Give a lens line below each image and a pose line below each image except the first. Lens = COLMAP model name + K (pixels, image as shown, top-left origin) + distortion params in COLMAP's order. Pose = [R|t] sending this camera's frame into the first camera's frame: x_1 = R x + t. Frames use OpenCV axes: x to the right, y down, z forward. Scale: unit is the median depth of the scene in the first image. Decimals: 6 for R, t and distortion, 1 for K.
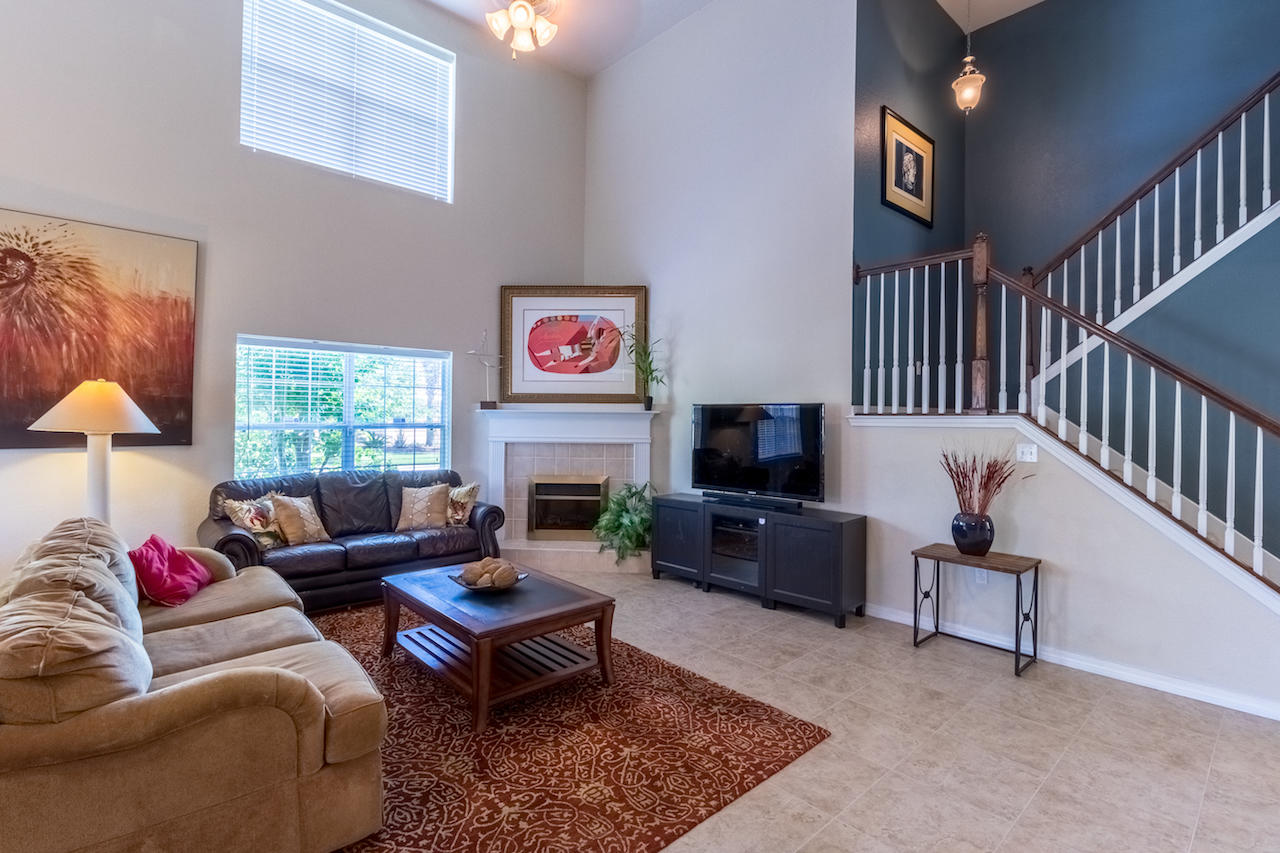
lens RADIAL K [[605.7, 0, 642.9], [0, 605.7, 409.8], [0, 0, 1]] dist [-0.001394, -0.003123]
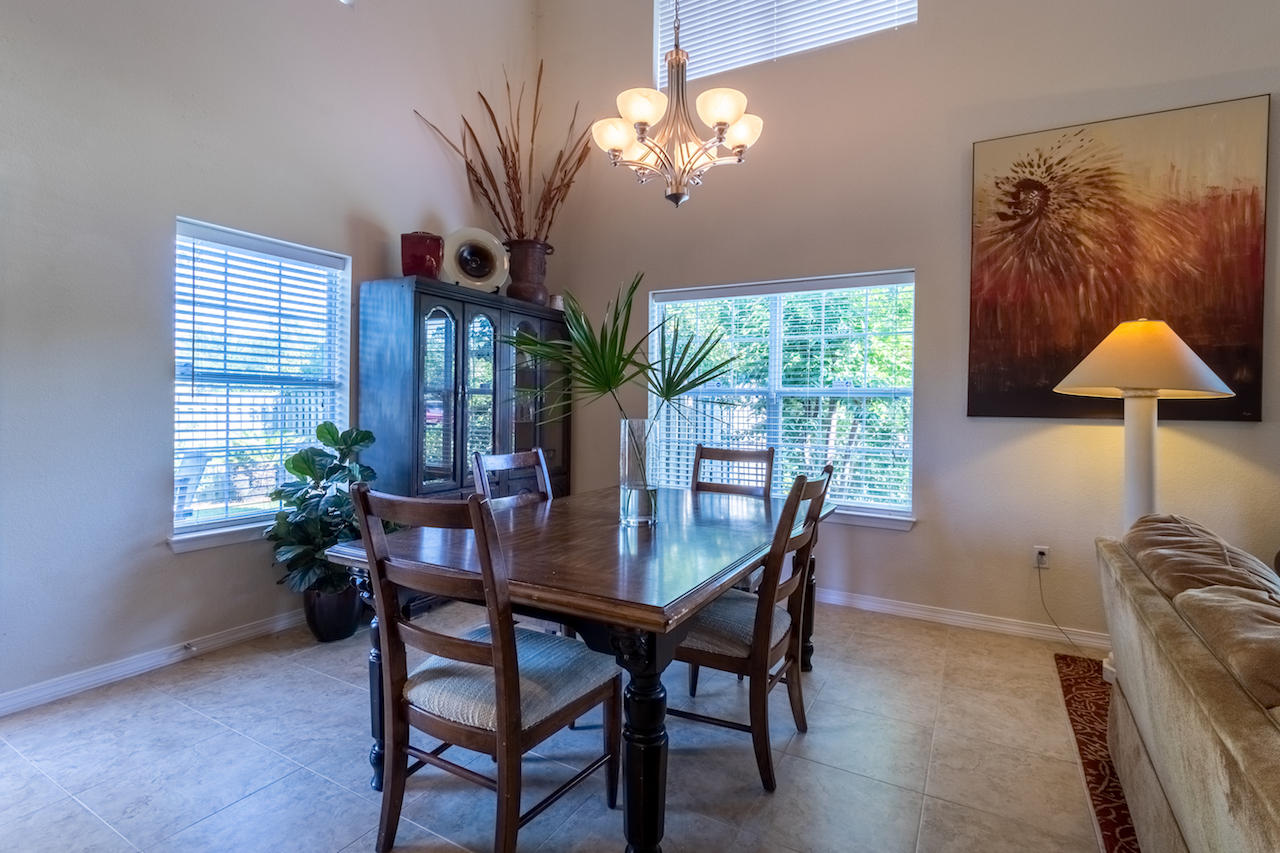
lens RADIAL K [[605.7, 0, 642.9], [0, 605.7, 409.8], [0, 0, 1]] dist [-0.001394, -0.003123]
pose [[0.310261, -0.007062, -0.950625, -0.381367], [-0.004177, 0.999953, -0.008792, 0.059263], [0.950642, 0.006699, 0.310217, 0.214139]]
